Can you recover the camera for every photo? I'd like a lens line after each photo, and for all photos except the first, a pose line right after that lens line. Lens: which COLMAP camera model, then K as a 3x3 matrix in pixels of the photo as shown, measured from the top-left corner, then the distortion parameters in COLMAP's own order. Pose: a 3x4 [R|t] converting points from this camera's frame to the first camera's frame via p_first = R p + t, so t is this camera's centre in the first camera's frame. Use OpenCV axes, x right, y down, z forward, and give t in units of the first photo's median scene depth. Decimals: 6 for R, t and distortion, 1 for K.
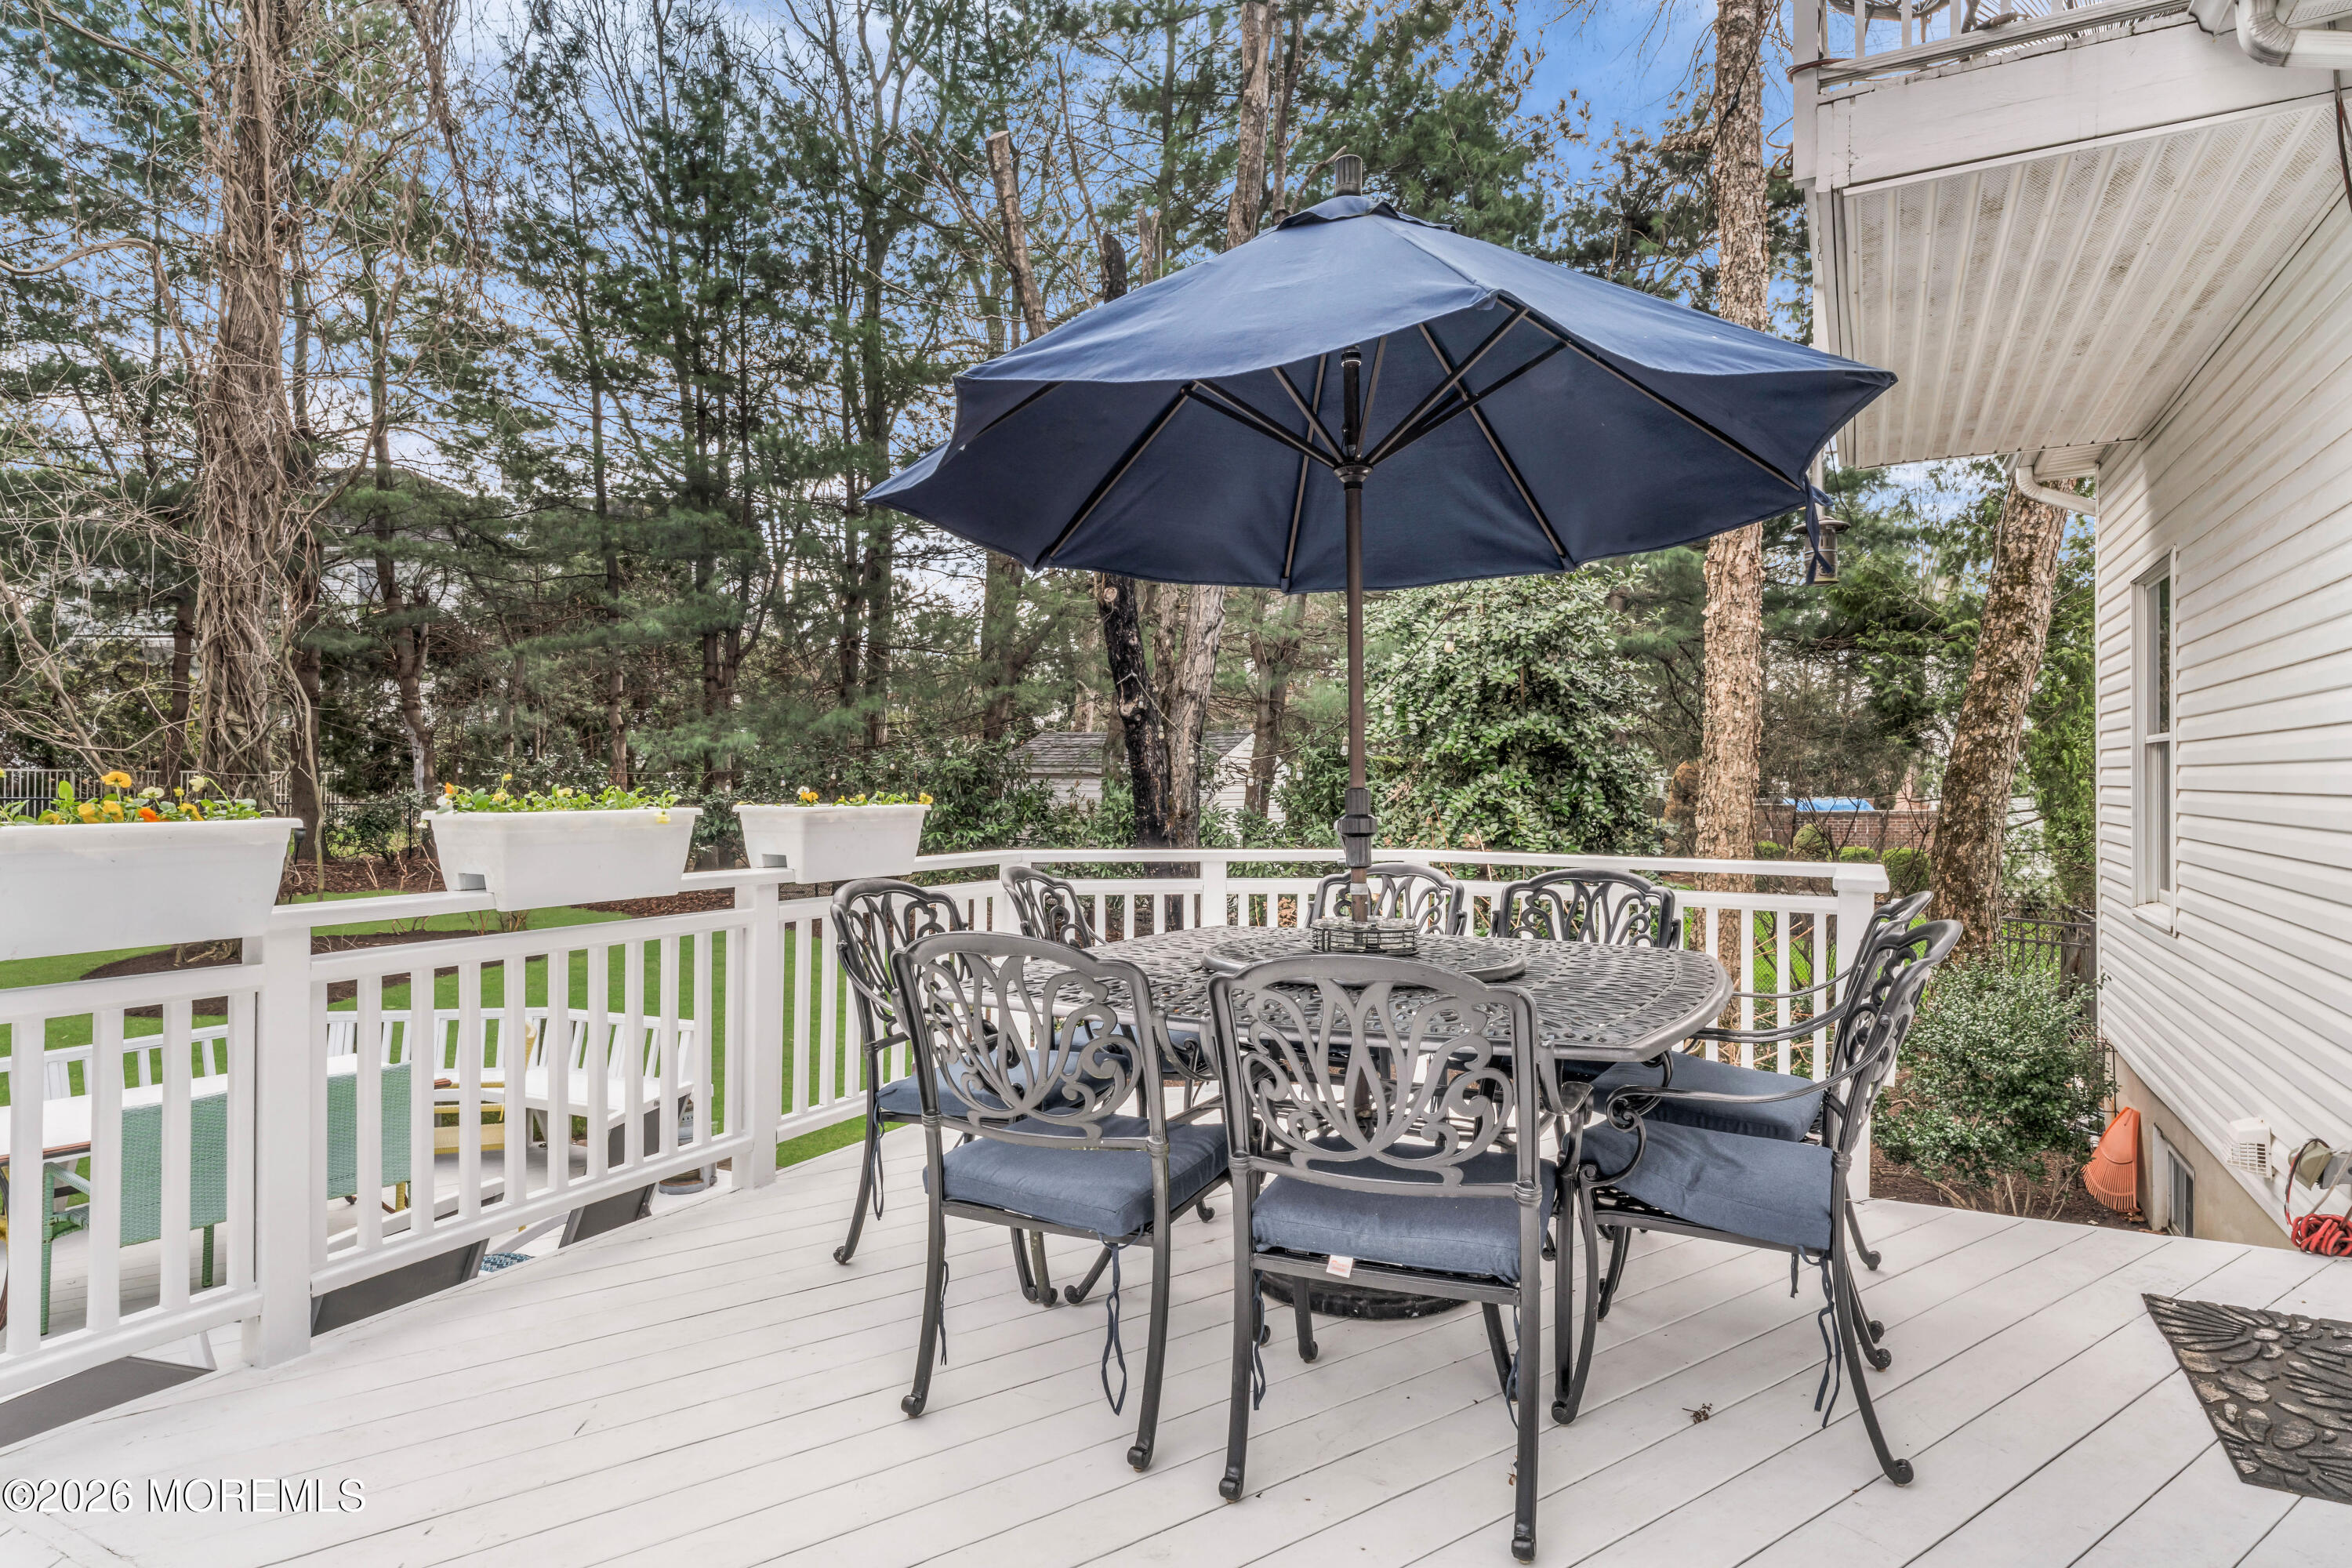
lens RADIAL K [[1298.2, 0, 1178.5], [0, 1298.2, 771.0], [0, 0, 1]] dist [0.004096, 0.001845]
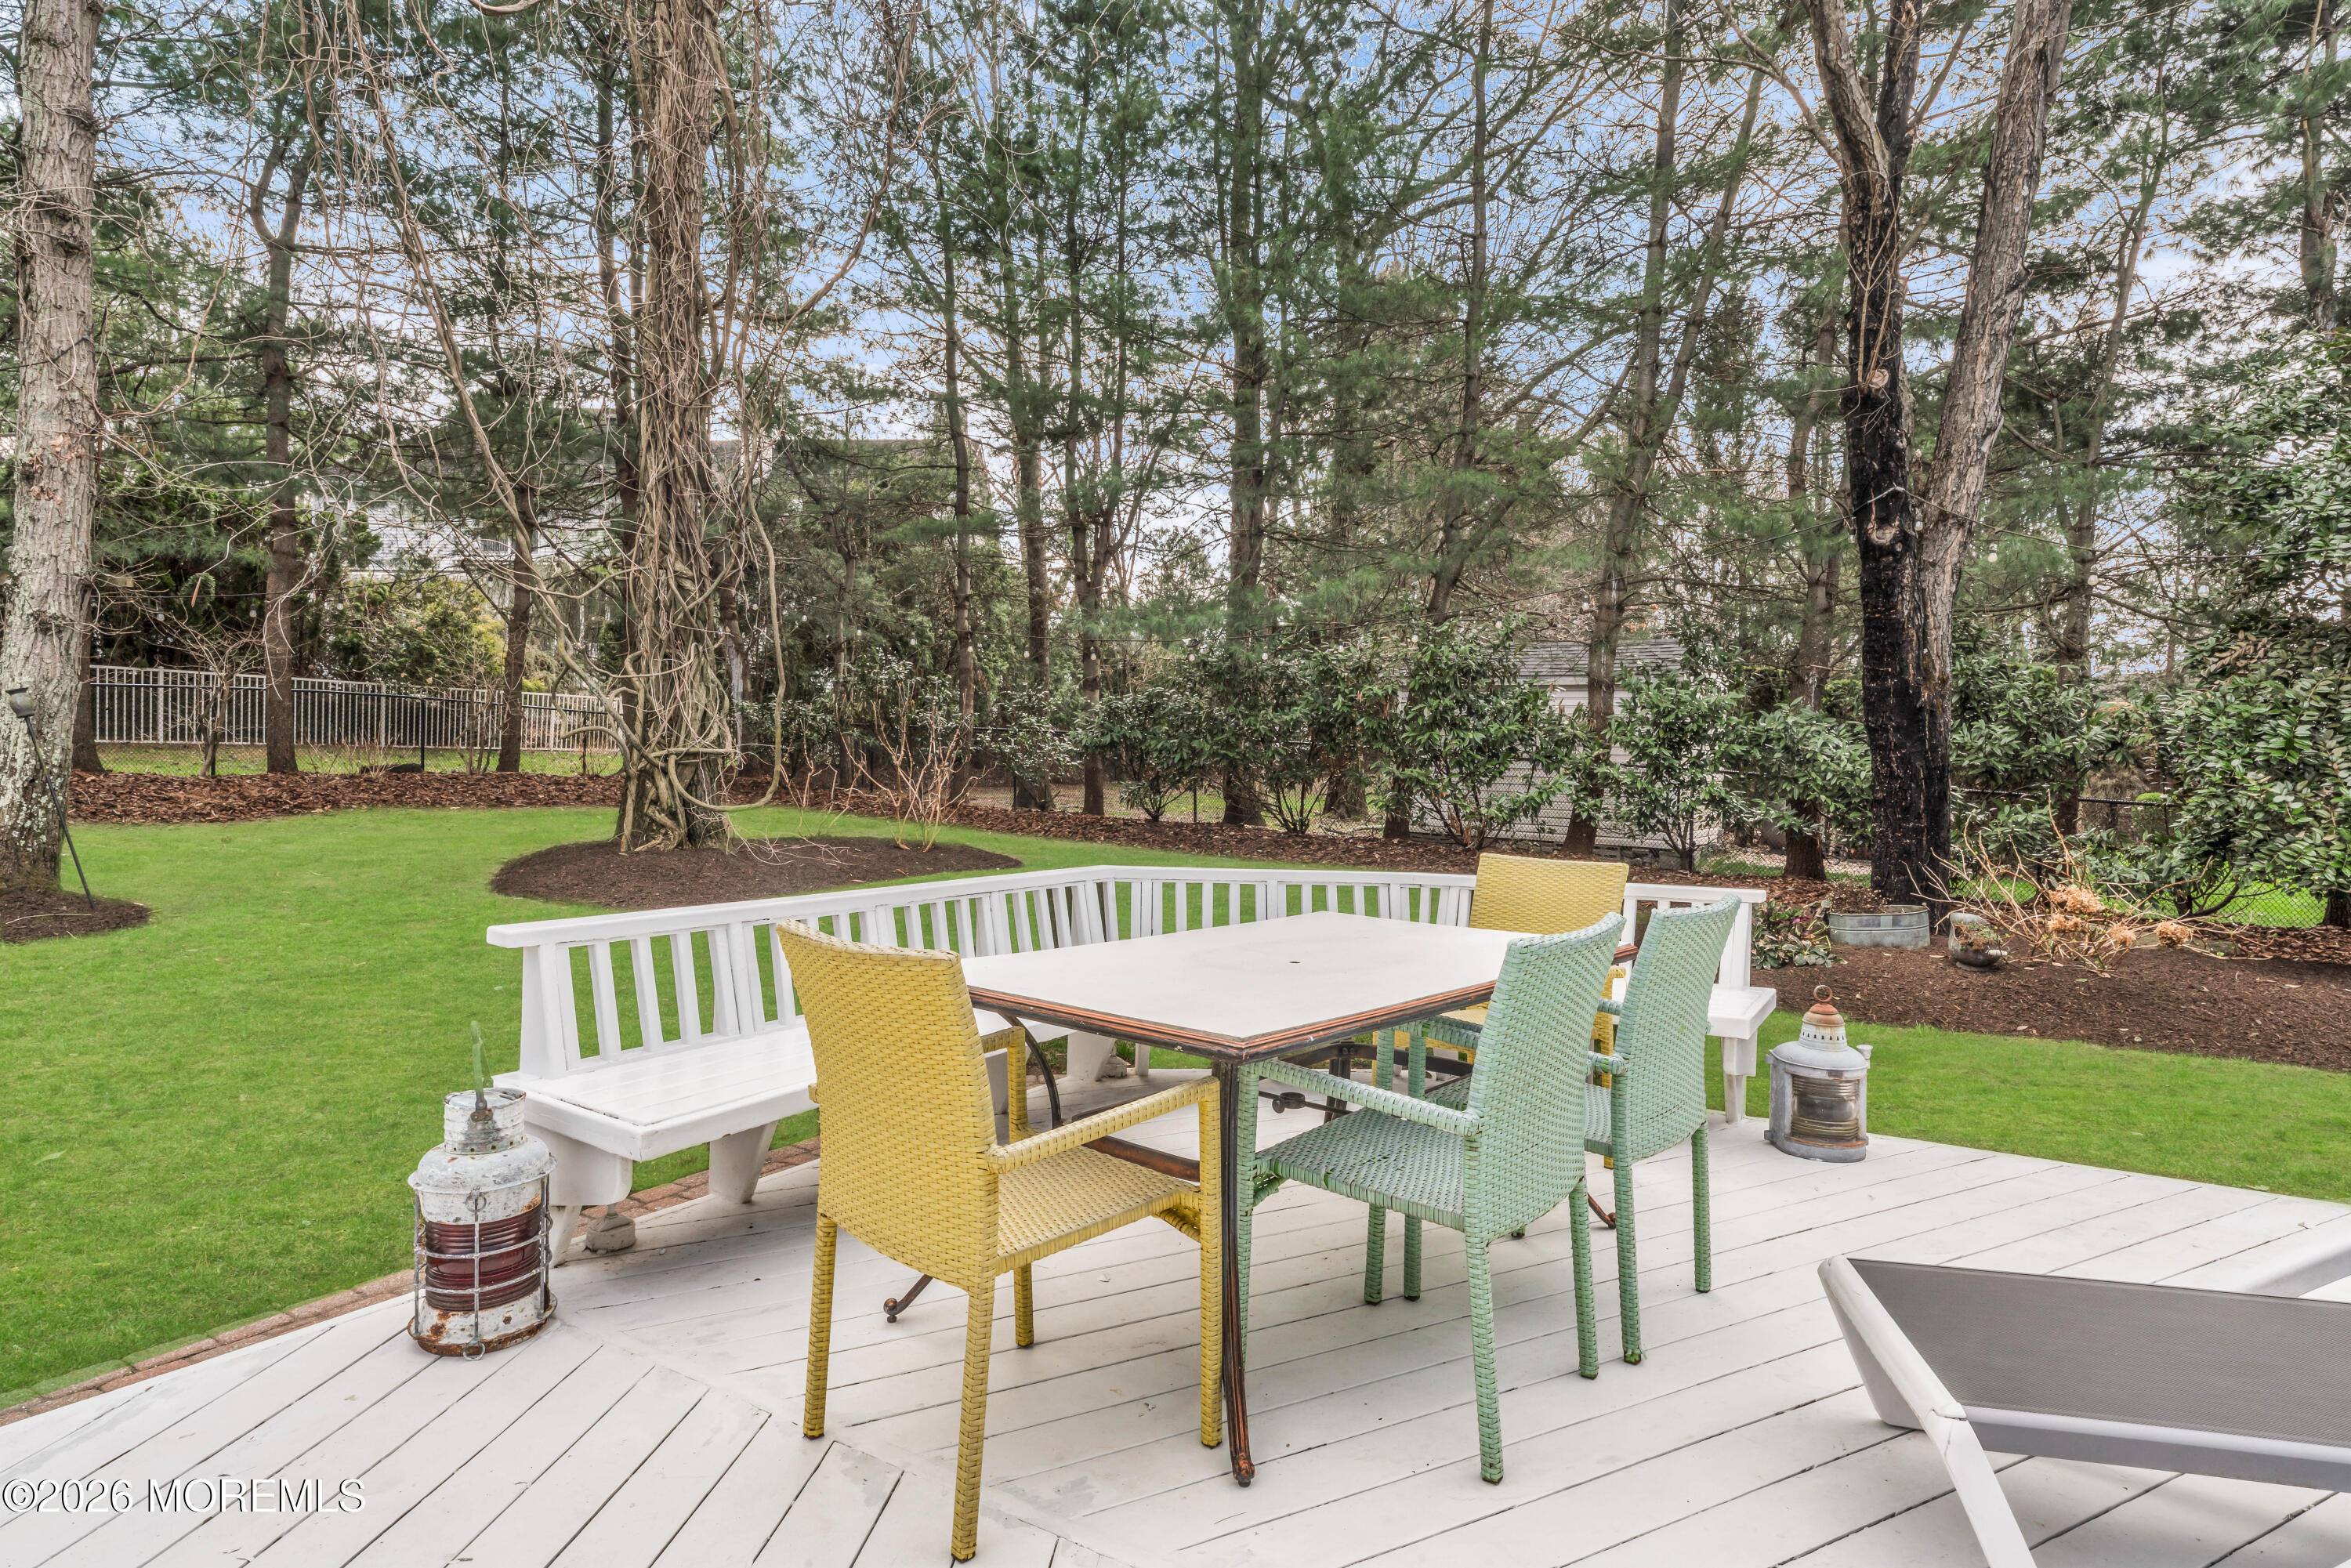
lens RADIAL K [[1297.6, 0, 1178.0], [0, 1297.6, 771.1], [0, 0, 1]] dist [0.004096, 0.001845]
pose [[0.995572, 0.018196, -0.092229, -0.367806], [-0.016012, 0.999575, 0.024357, 0.075385], [0.092633, -0.022772, 0.995440, 0.204853]]
